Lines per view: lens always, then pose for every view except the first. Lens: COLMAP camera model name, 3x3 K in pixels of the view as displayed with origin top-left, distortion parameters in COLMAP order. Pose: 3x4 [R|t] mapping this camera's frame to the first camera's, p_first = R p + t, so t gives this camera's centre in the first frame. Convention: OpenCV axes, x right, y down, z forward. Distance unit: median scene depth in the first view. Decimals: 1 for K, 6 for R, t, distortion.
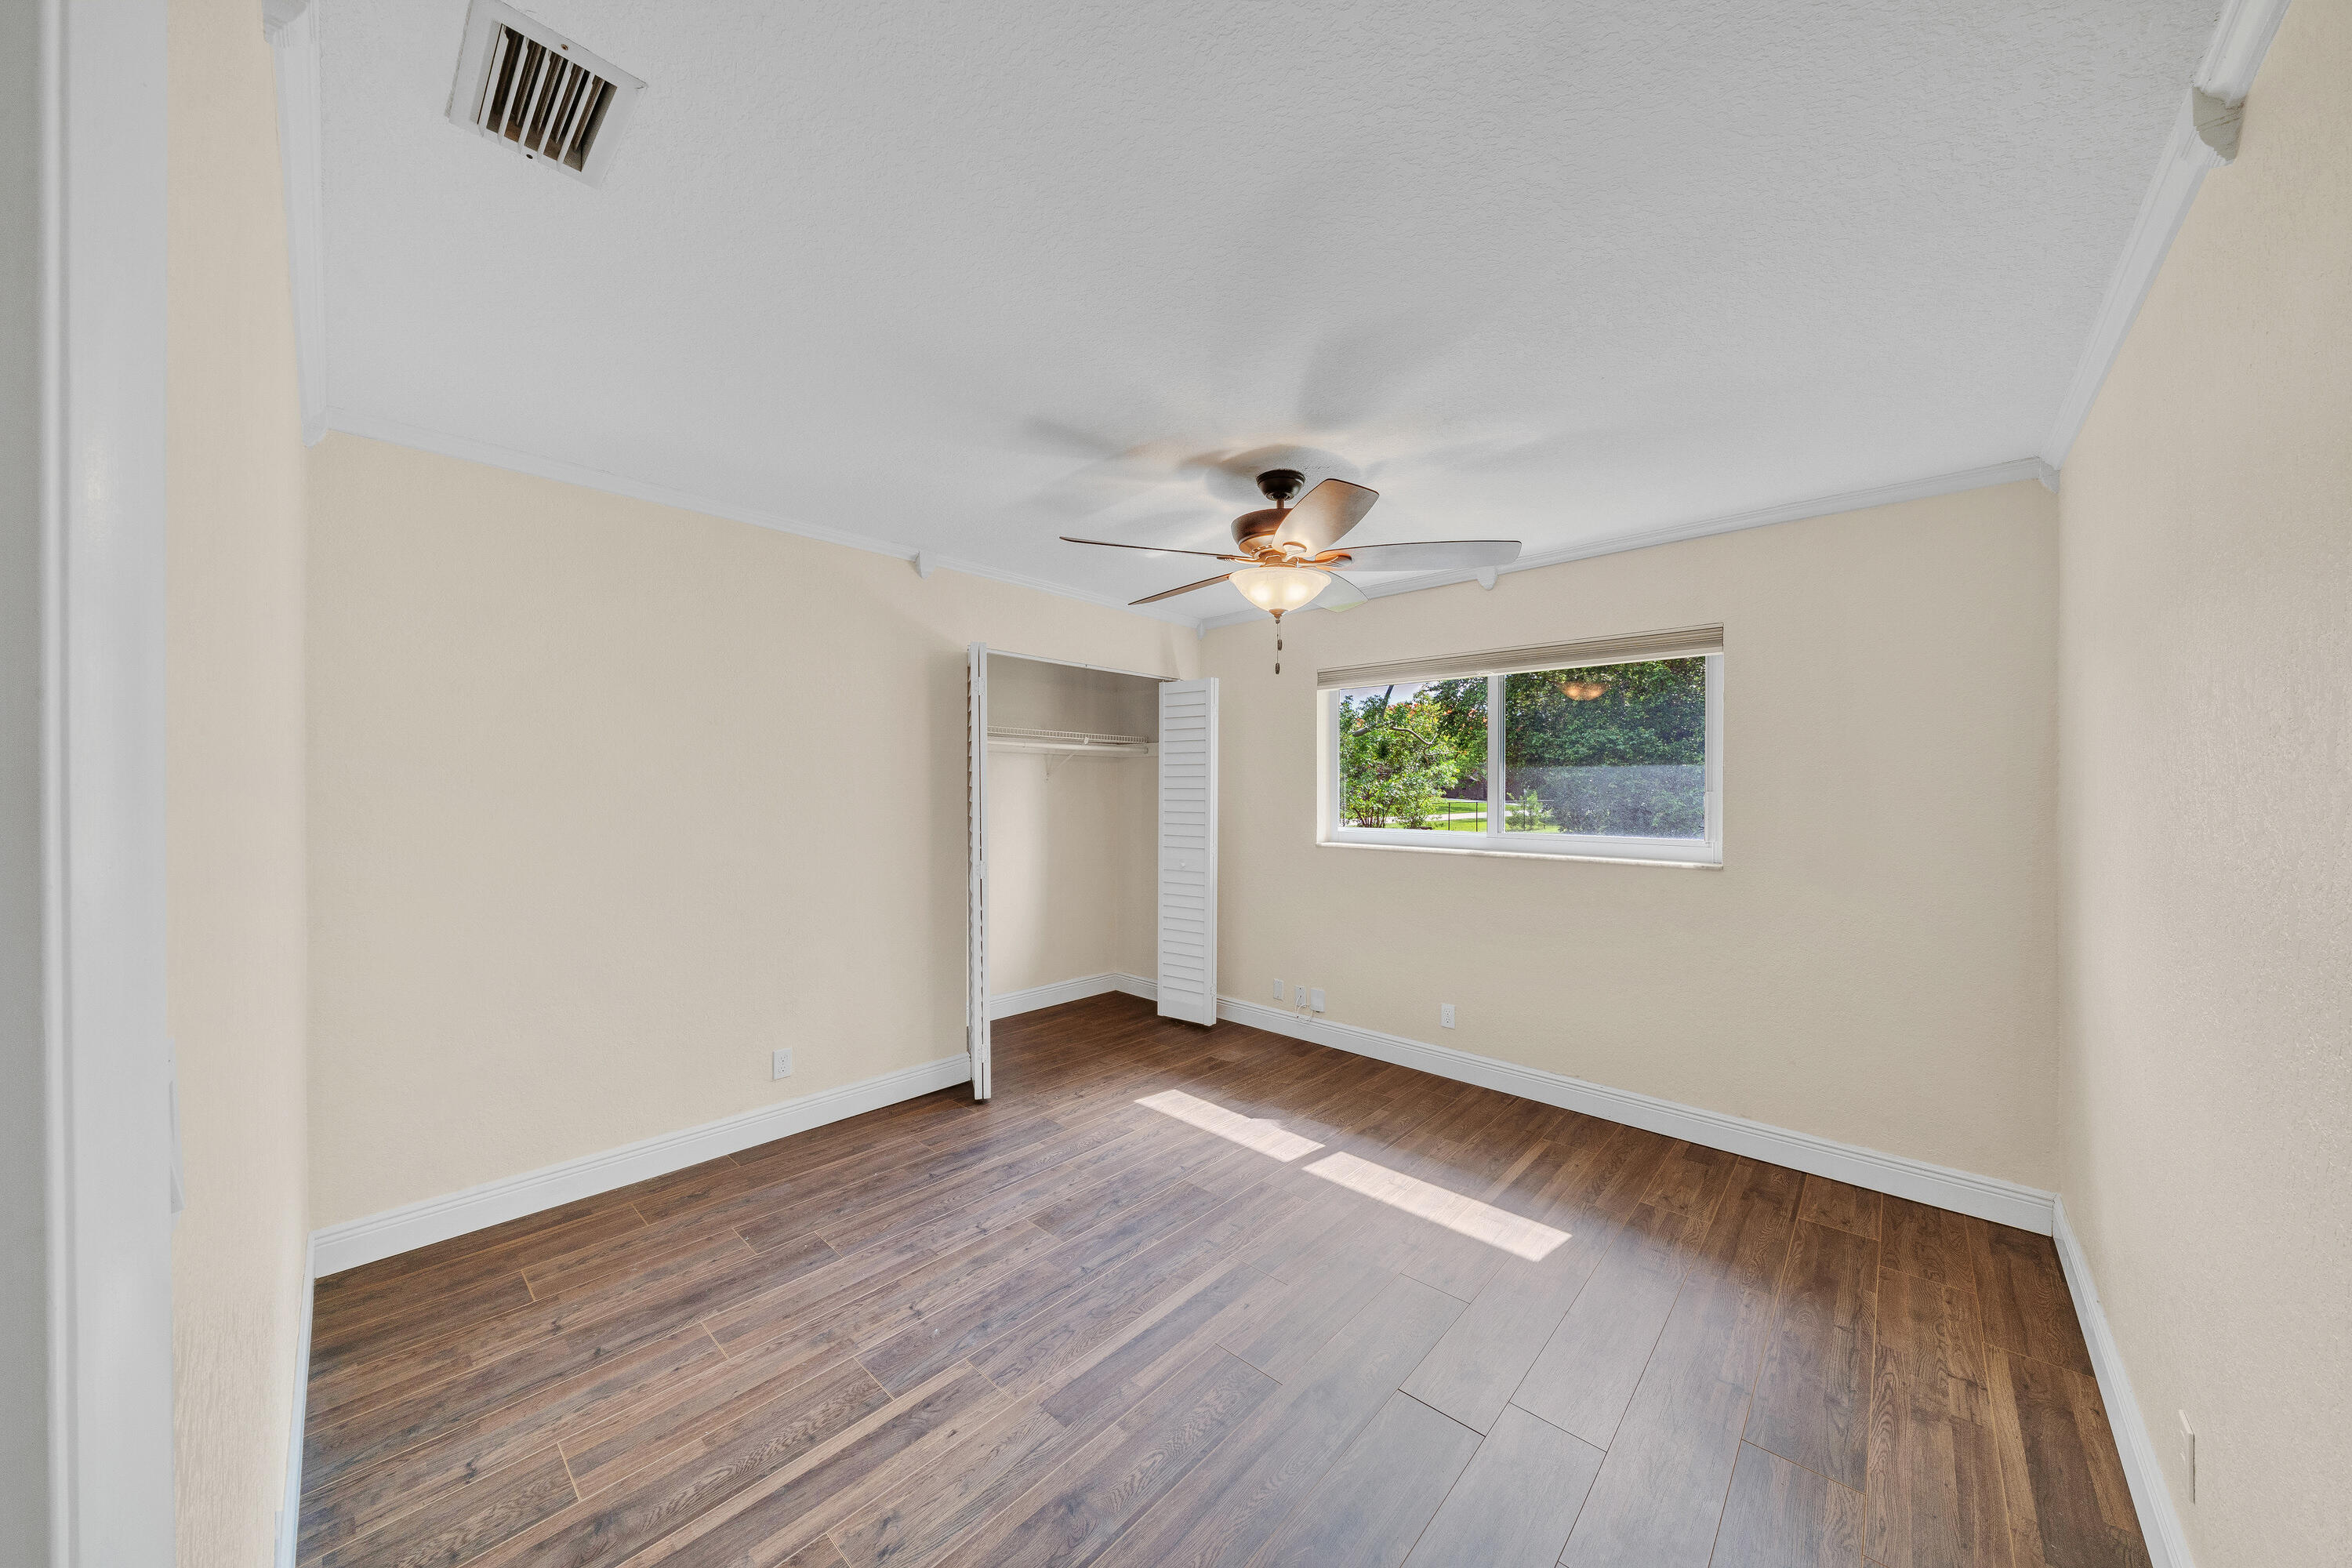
lens RADIAL K [[803.3, 0, 1173.6], [0, 803.3, 791.7], [0, 0, 1]] dist [-0.001961, -0.000114]
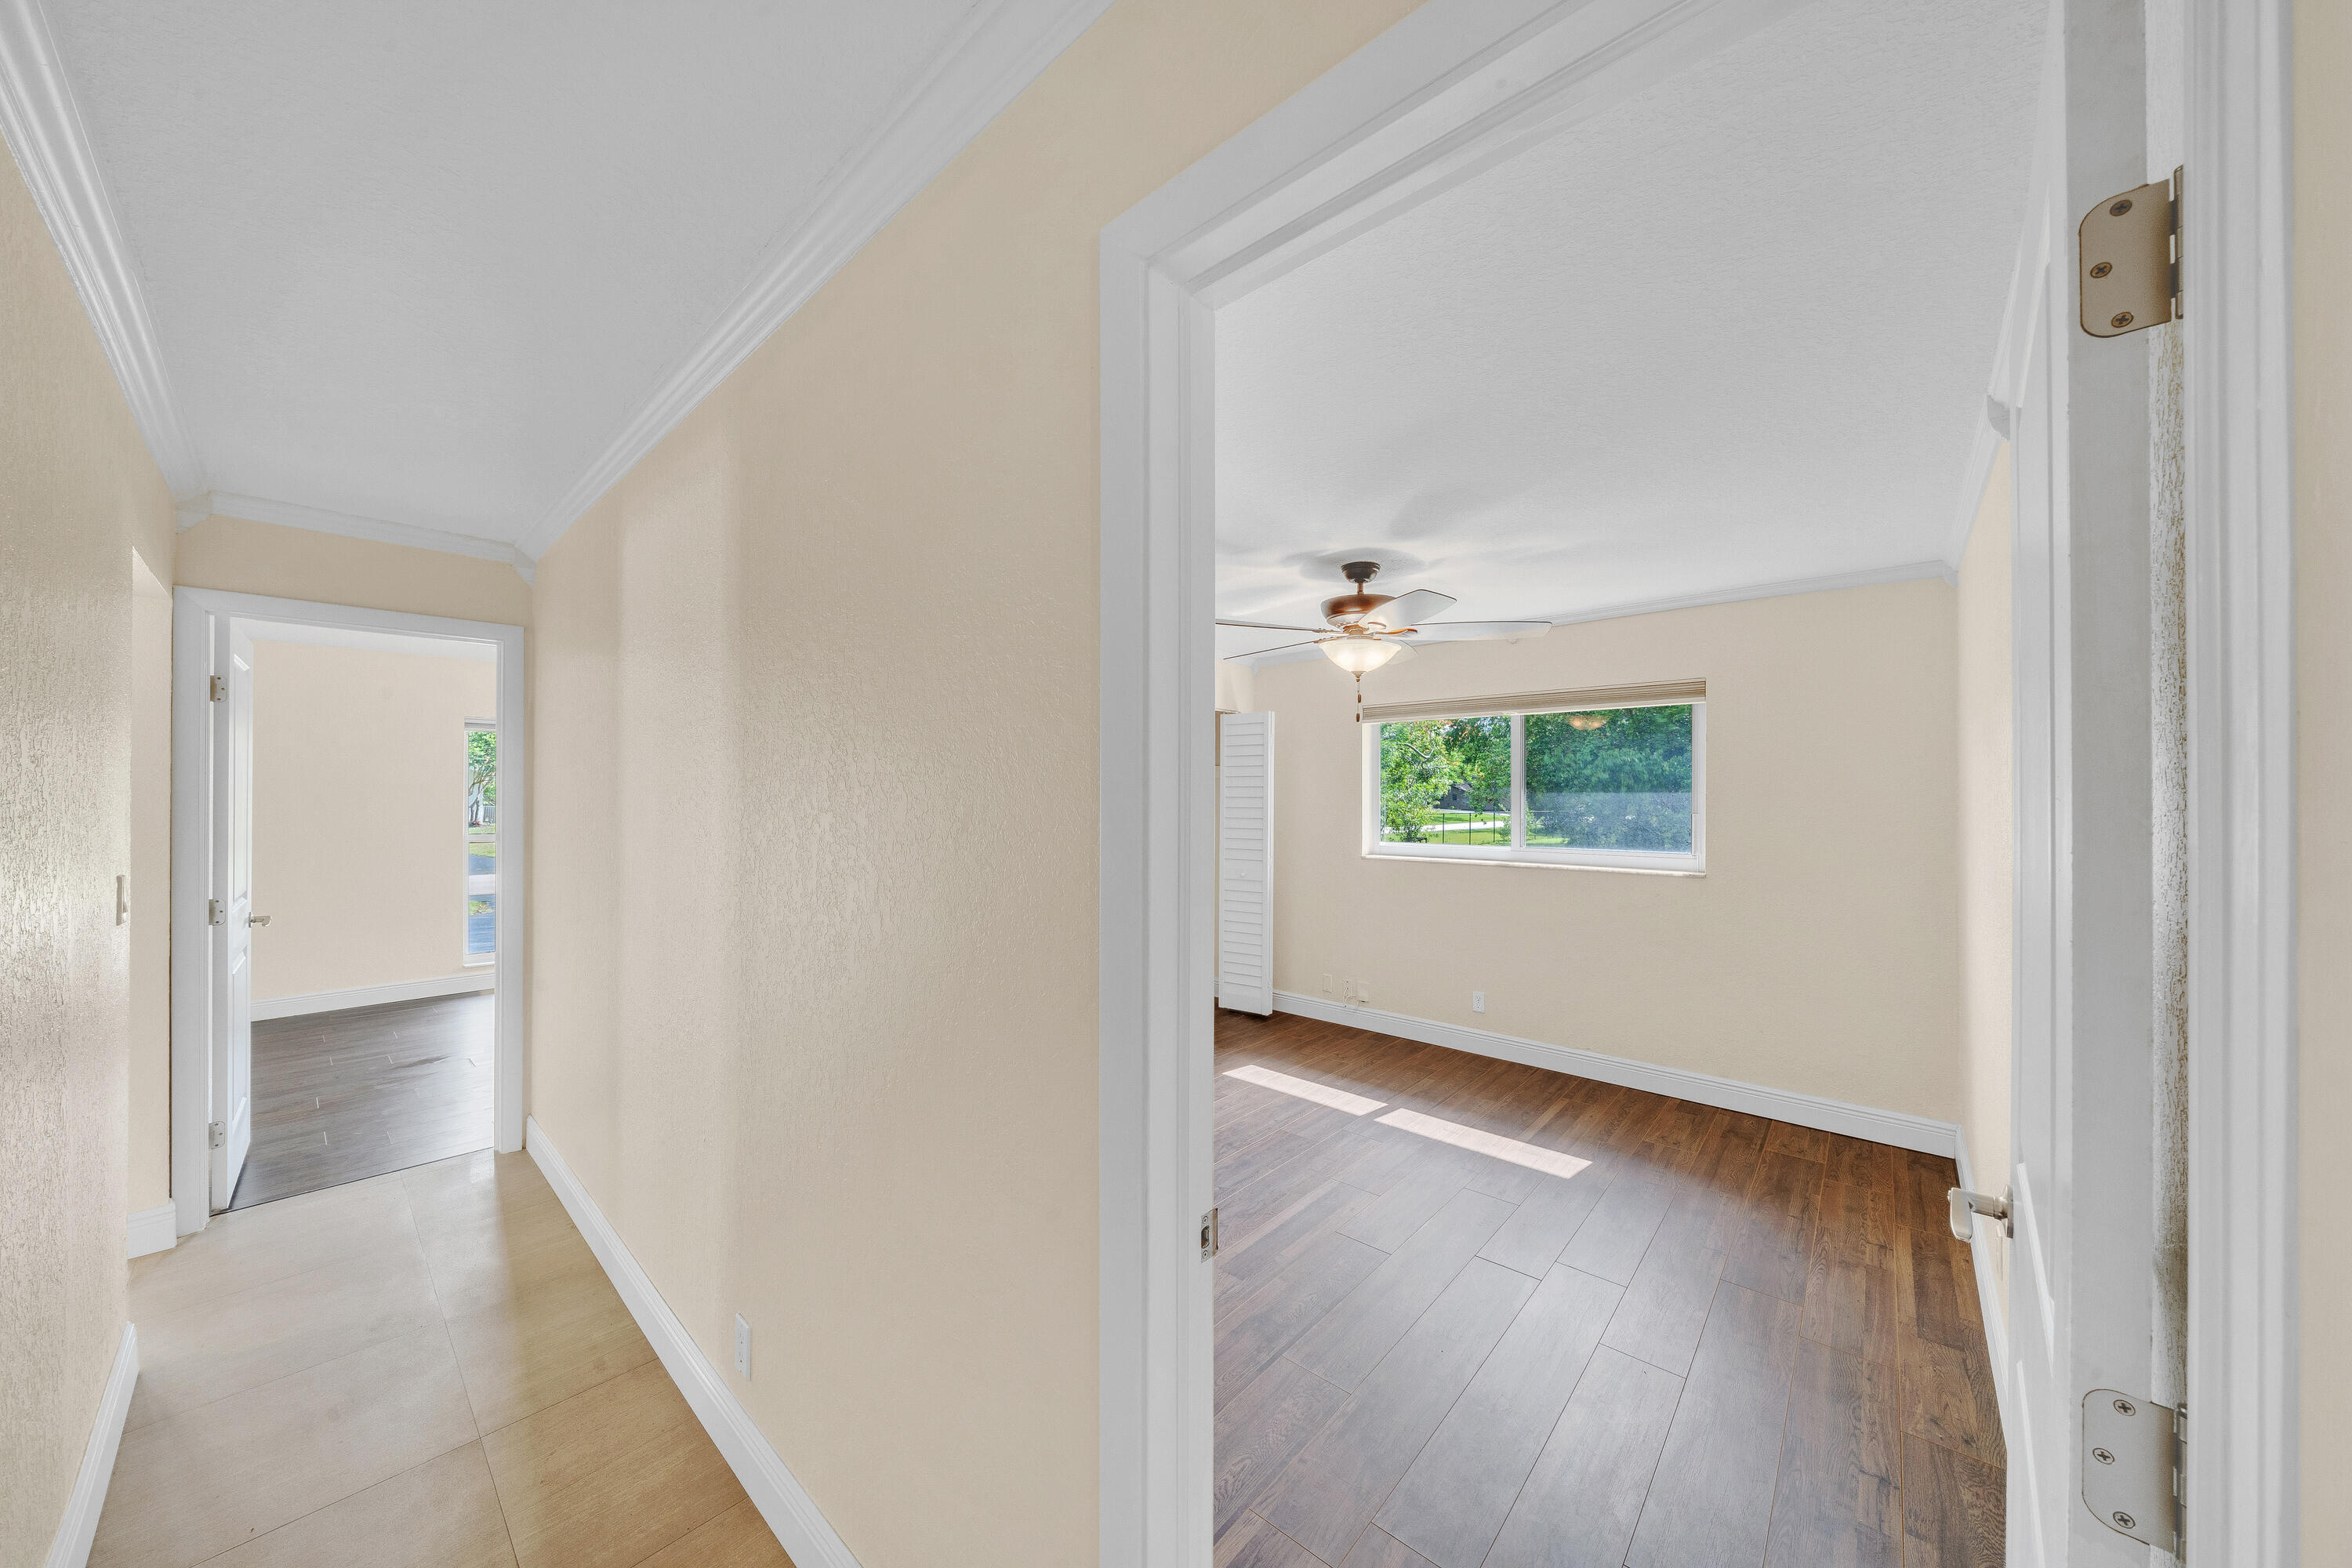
lens RADIAL K [[806.7, 0, 1188.9], [0, 806.7, 797.1], [0, 0, 1]] dist [-0.002715, -0.000140]
pose [[0.999566, 0.000384, 0.029465, -0.166740], [-0.000222, 0.999985, -0.005525, -0.021692], [-0.029467, 0.005516, 0.999551, -0.244606]]
